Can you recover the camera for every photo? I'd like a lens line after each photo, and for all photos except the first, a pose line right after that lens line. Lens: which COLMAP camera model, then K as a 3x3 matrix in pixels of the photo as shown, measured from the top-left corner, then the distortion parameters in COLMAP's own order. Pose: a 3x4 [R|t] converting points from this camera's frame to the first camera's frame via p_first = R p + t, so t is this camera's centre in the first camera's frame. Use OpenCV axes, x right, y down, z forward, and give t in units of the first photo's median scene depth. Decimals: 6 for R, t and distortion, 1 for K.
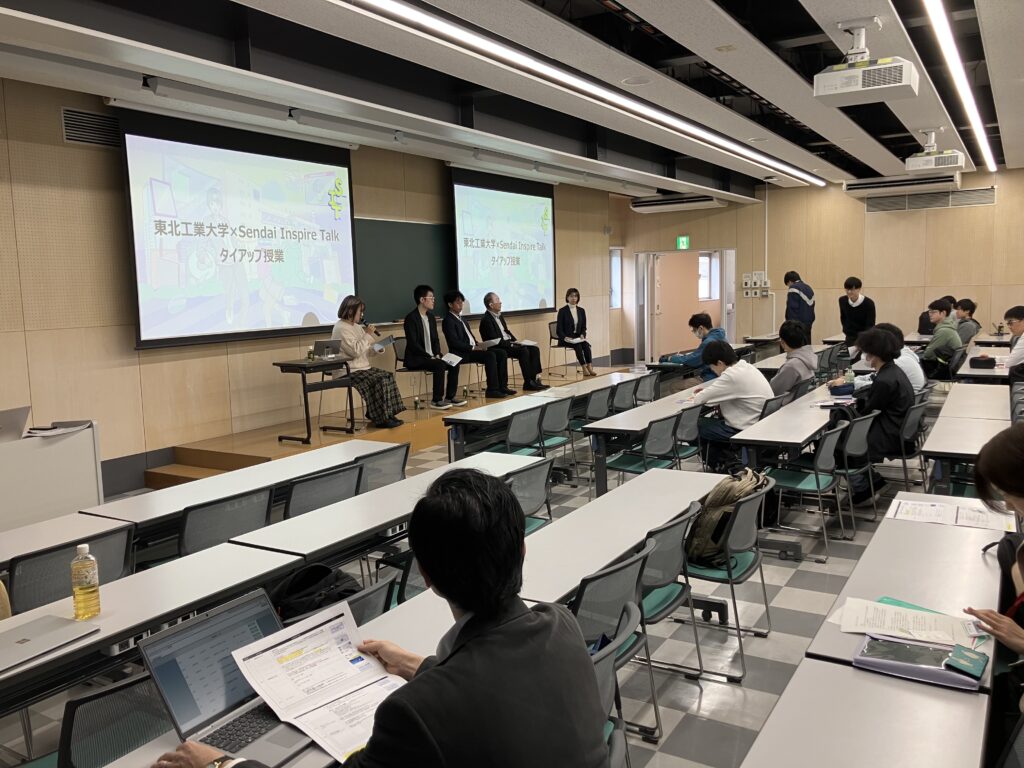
lens RADIAL K [[834.0, 0, 512.0], [0, 834.0, 384.0], [0, 0, 1]] dist [0.006151, 0.000750]
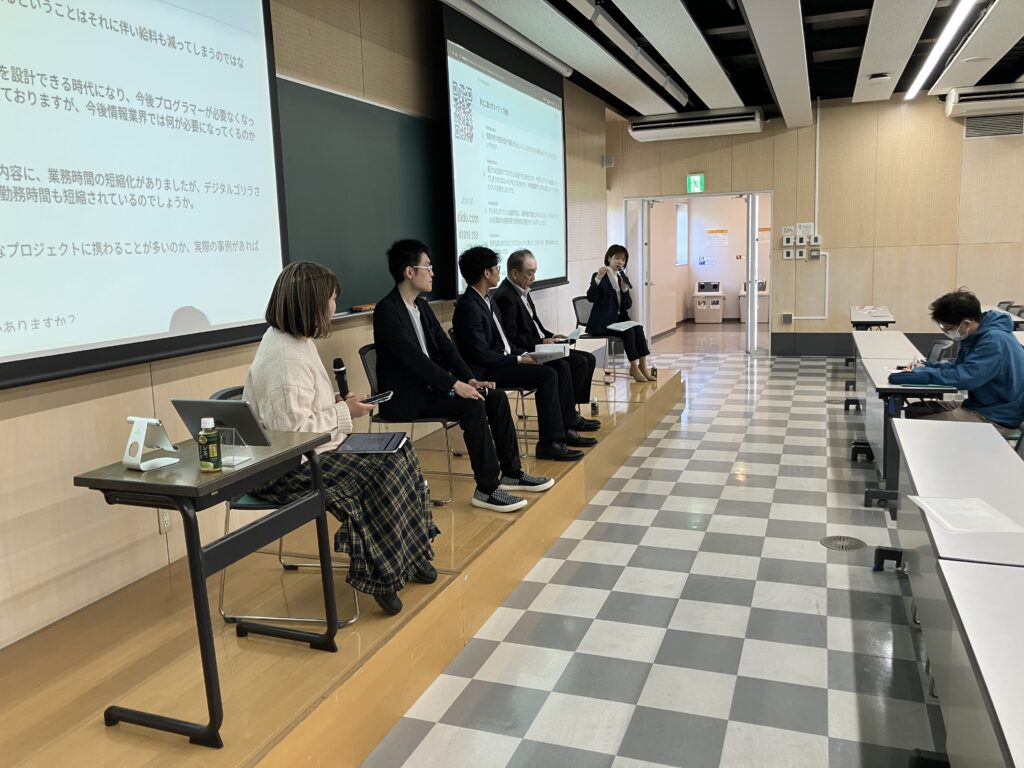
lens RADIAL K [[925.3, 0, 512.0], [0, 925.3, 384.0], [0, 0, 1]] dist [0.048103, 0.002705]
pose [[0.991169, -0.018815, 0.131260, -0.124810], [0.015045, 0.999447, 0.029656, -0.046619], [-0.131745, -0.027420, 0.990904, 0.458978]]
